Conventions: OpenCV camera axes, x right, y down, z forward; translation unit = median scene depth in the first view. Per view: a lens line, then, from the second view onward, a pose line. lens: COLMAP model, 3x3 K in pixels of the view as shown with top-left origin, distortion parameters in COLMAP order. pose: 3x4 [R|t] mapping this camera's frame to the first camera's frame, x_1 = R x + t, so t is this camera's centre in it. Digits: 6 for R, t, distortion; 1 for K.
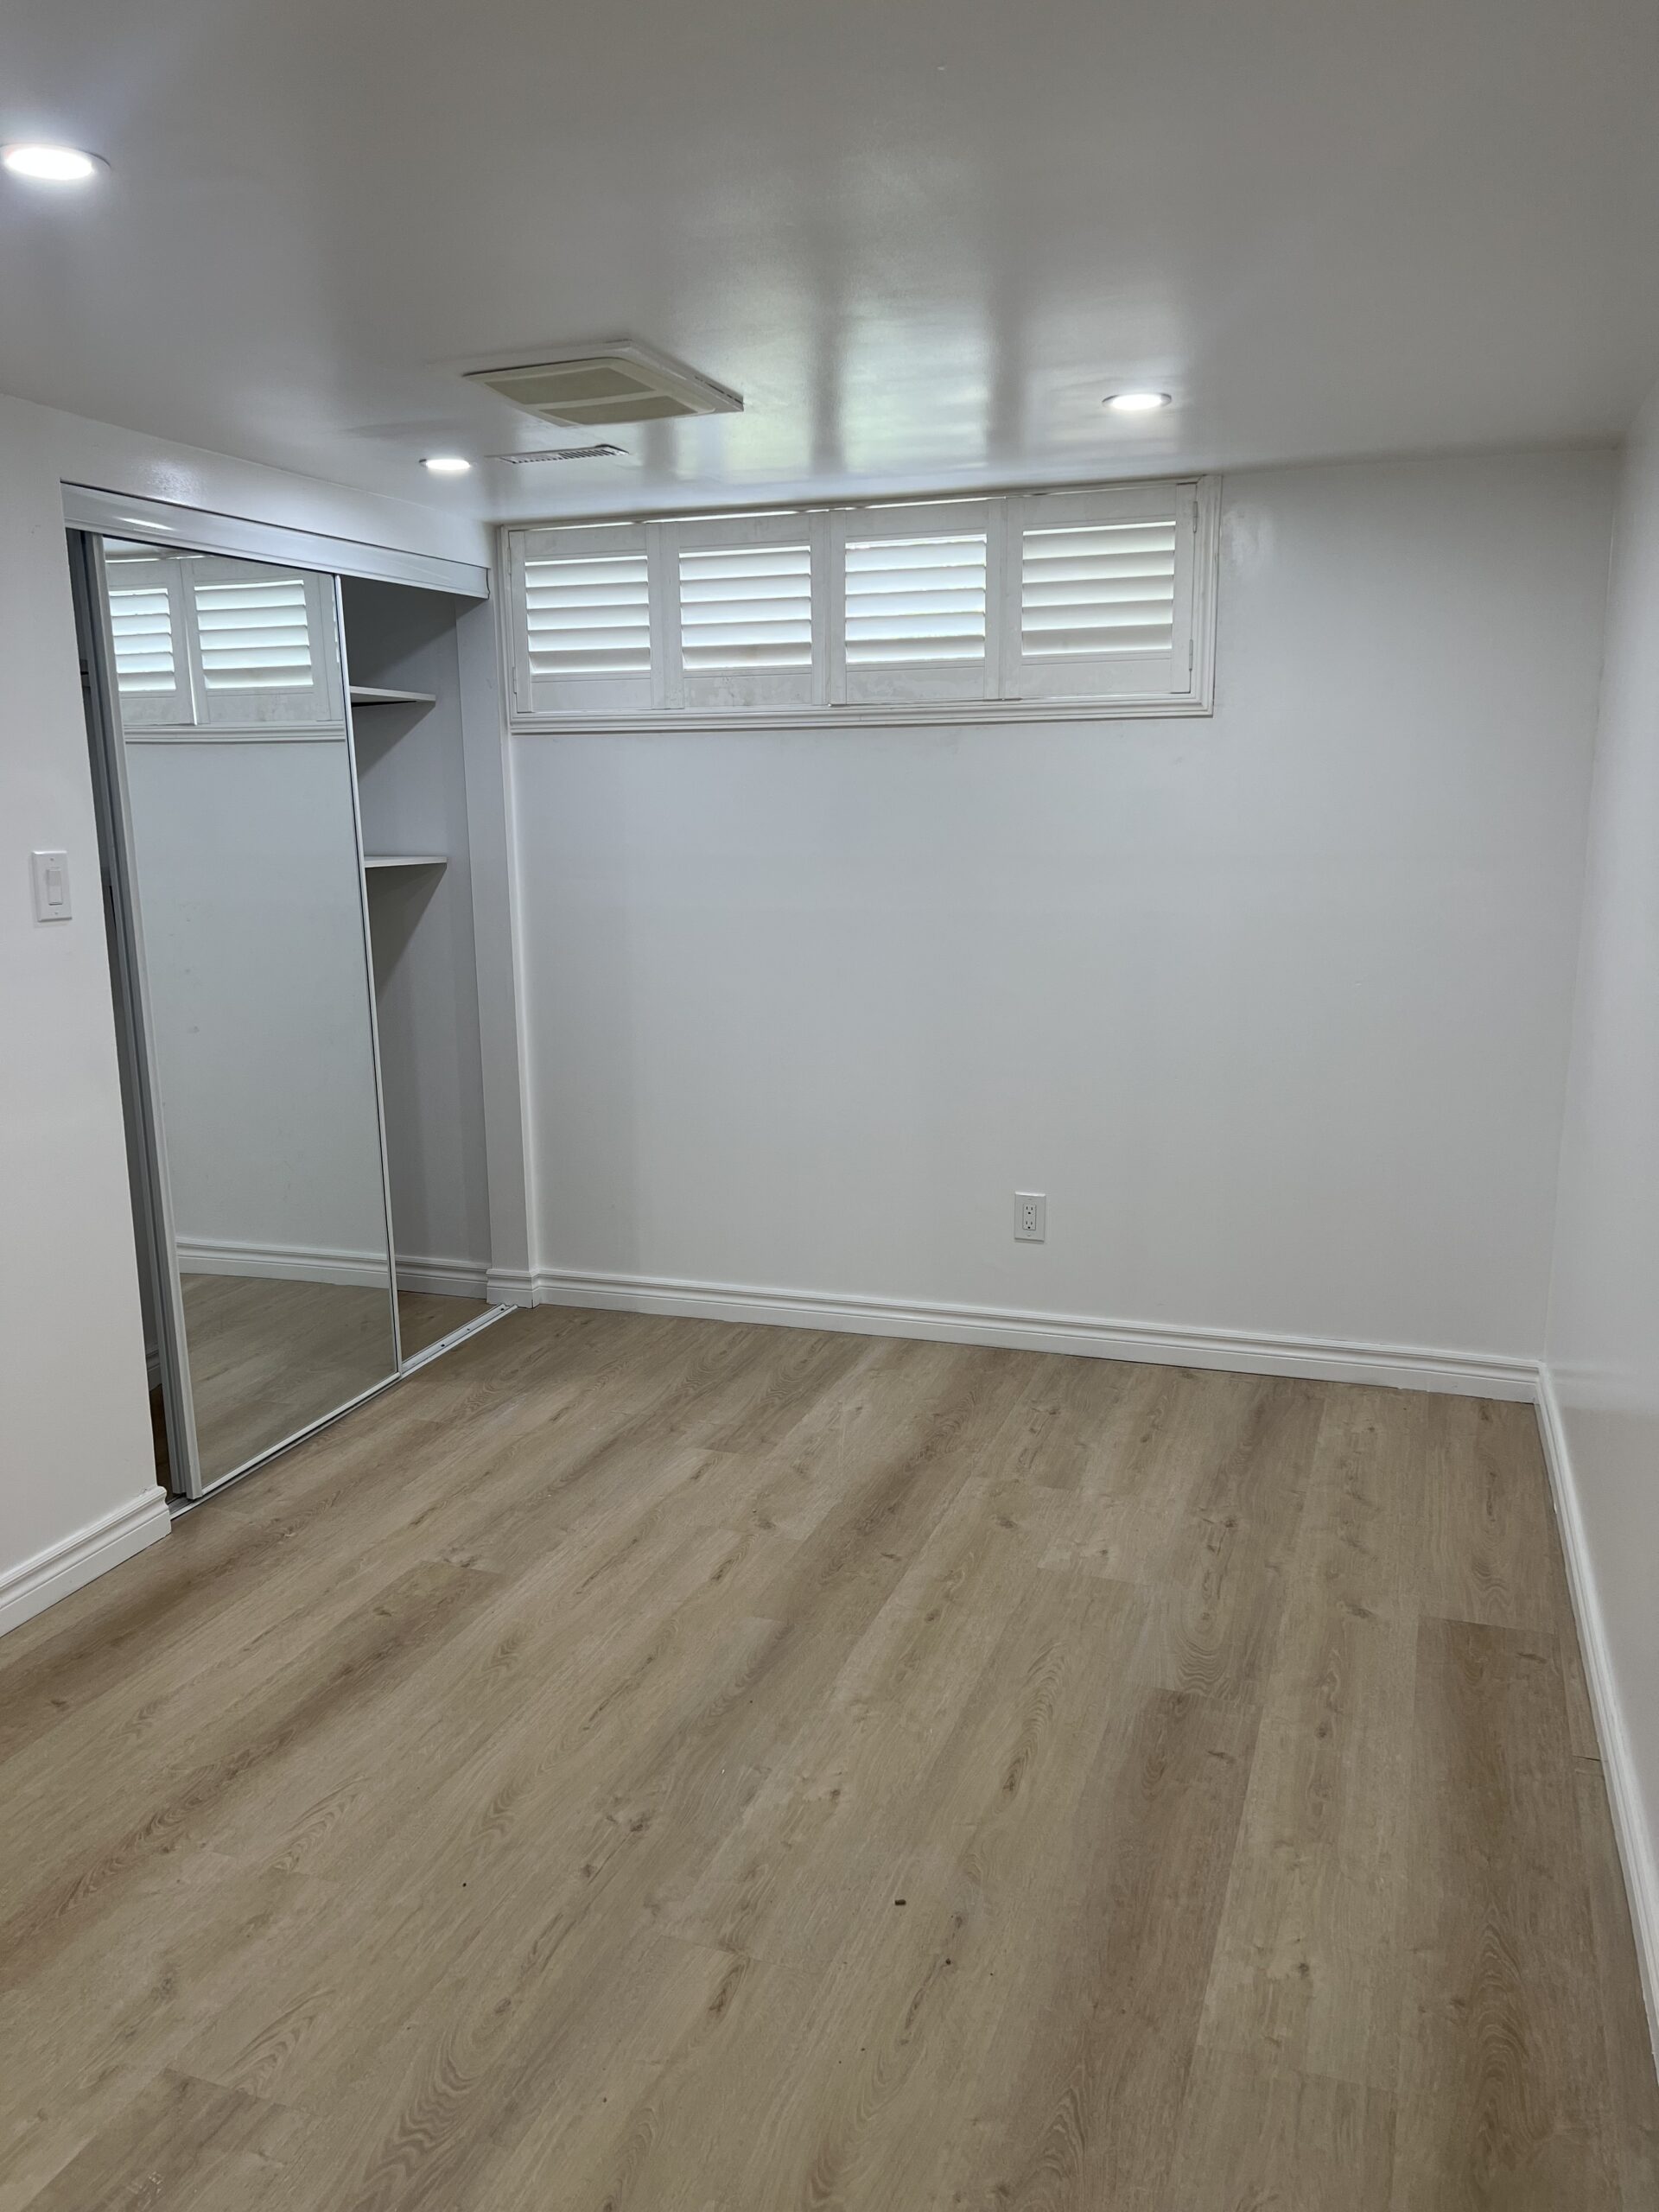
lens RADIAL K [[1634.4, 0, 829.5], [0, 1634.4, 1106.0], [0, 0, 1]] dist [0.031027, -0.034659]
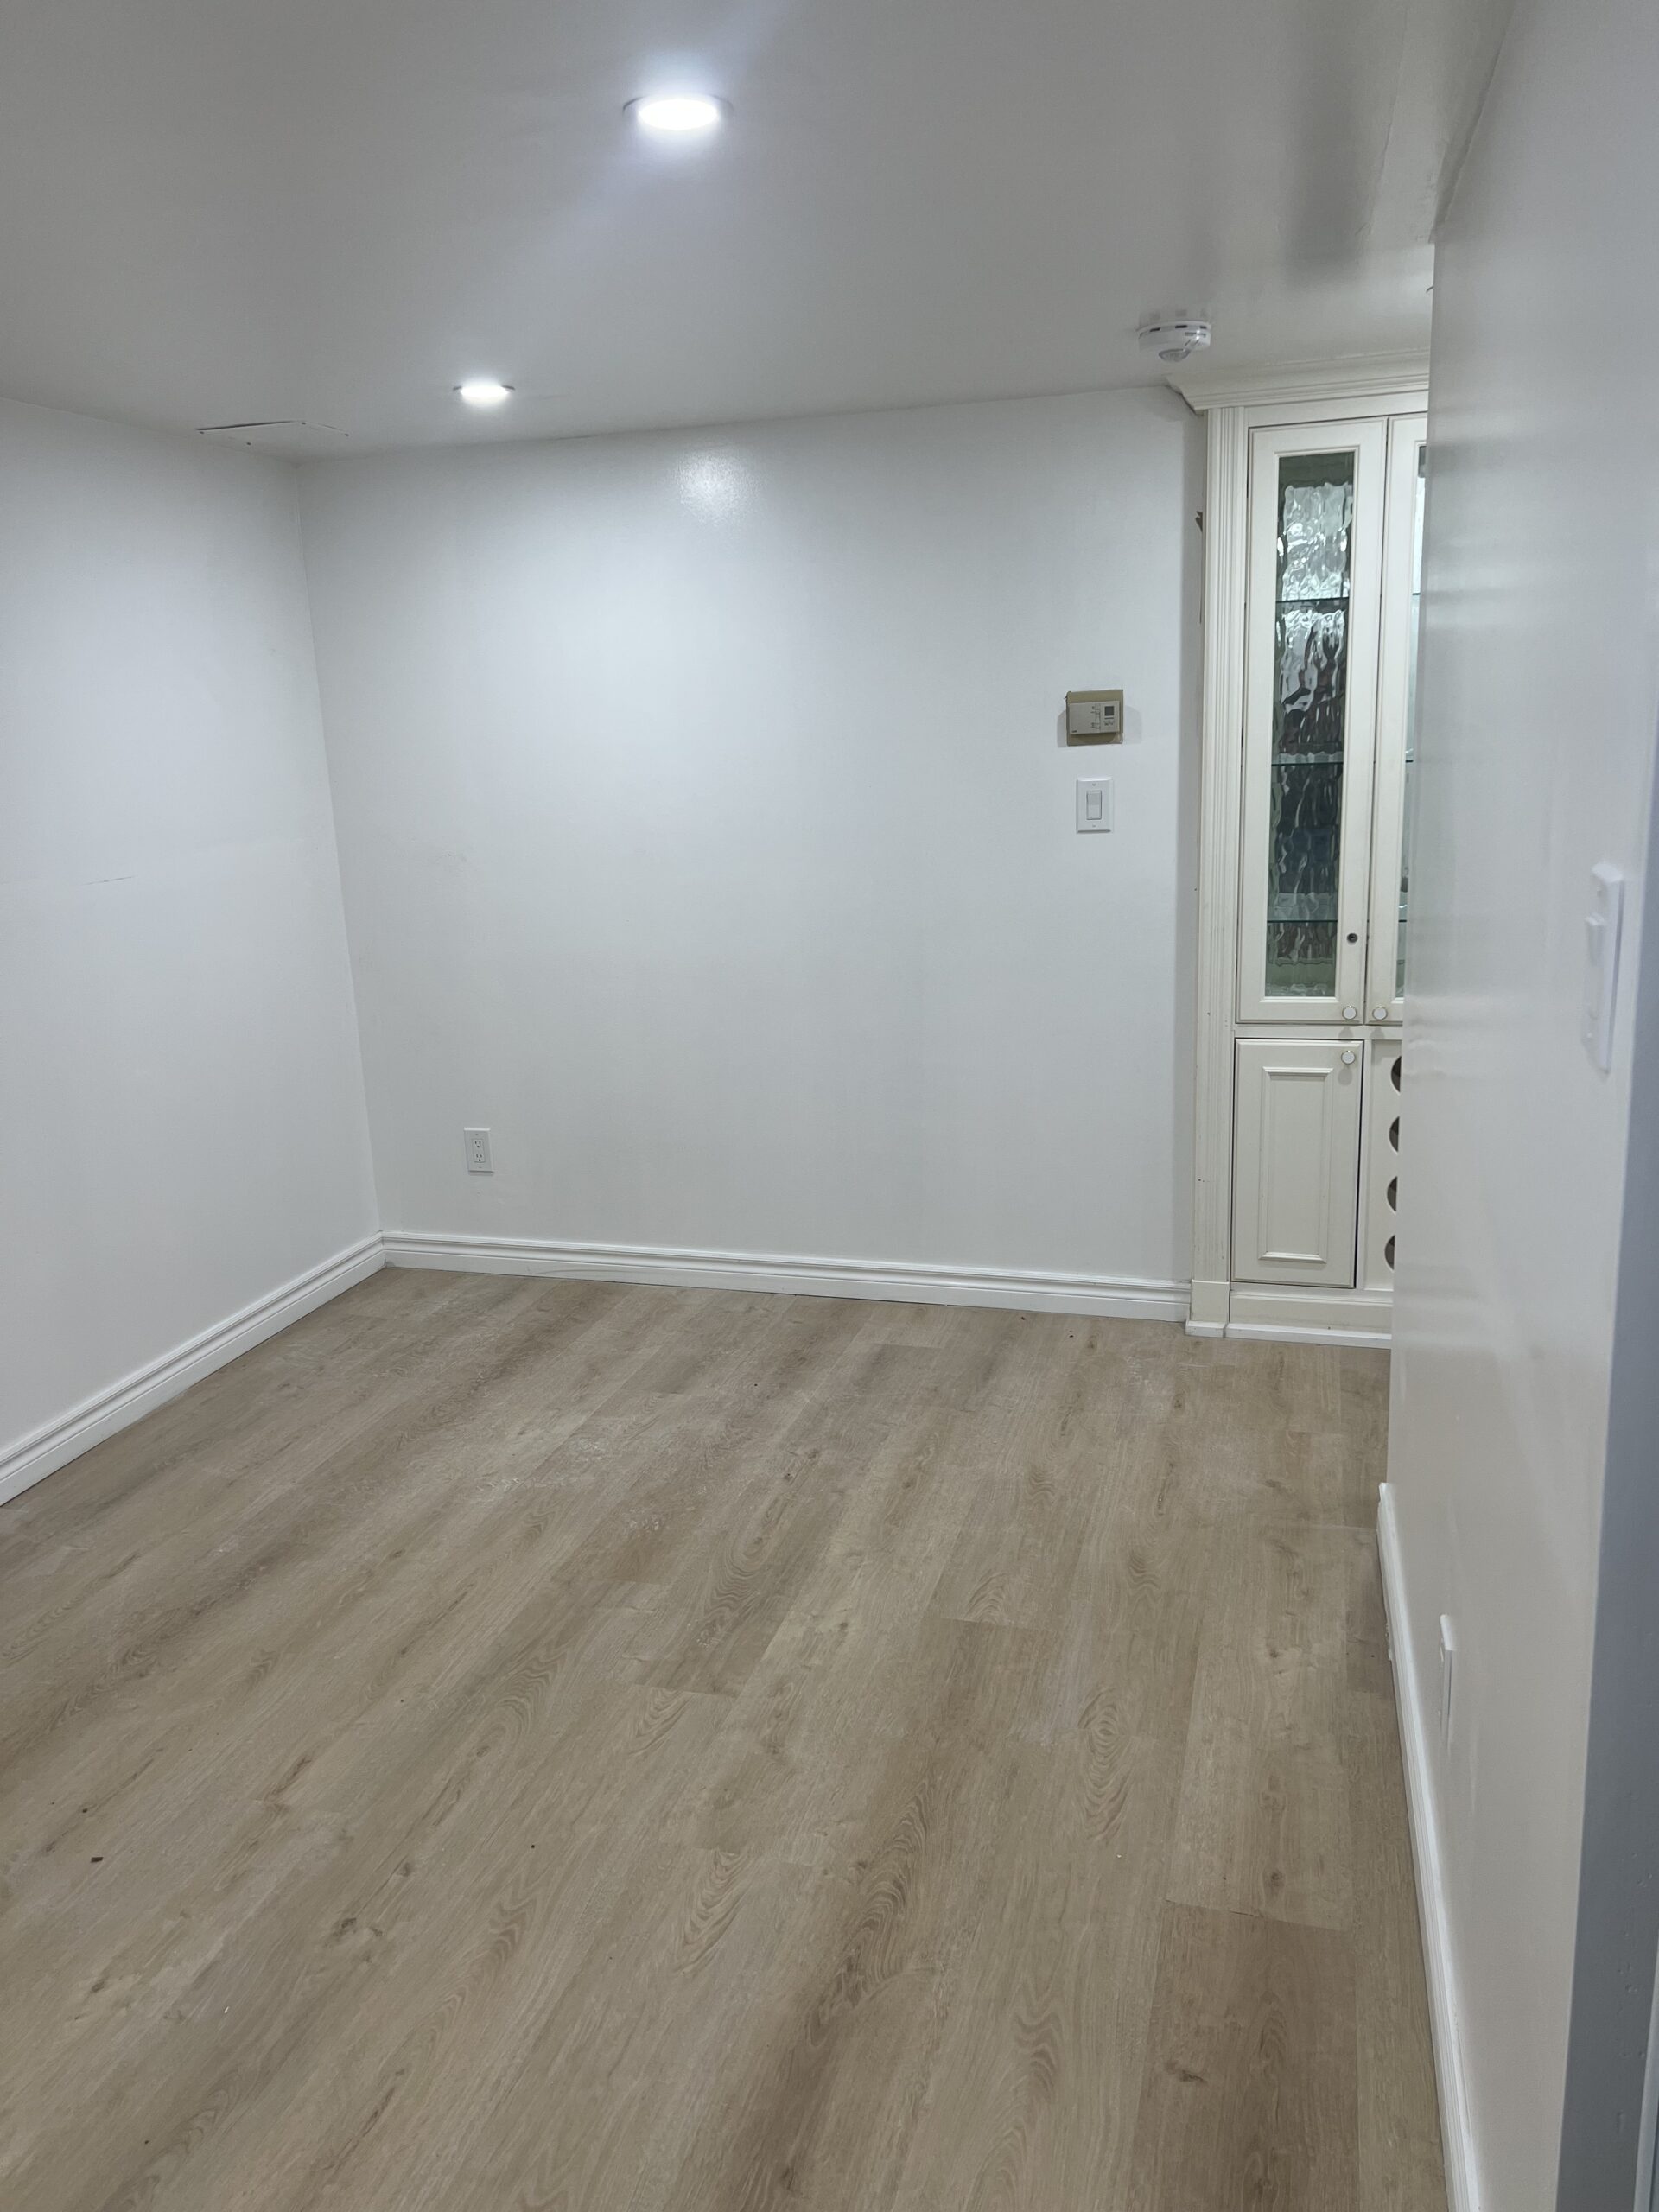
lens RADIAL K [[1634.4, 0, 829.5], [0, 1634.4, 1106.0], [0, 0, 1]] dist [0.031027, -0.034659]
pose [[-0.996232, 0.062510, -0.060125, -0.362824], [0.032354, 0.911028, 0.411072, -0.332802], [0.080472, 0.407578, -0.909618, 1.707487]]
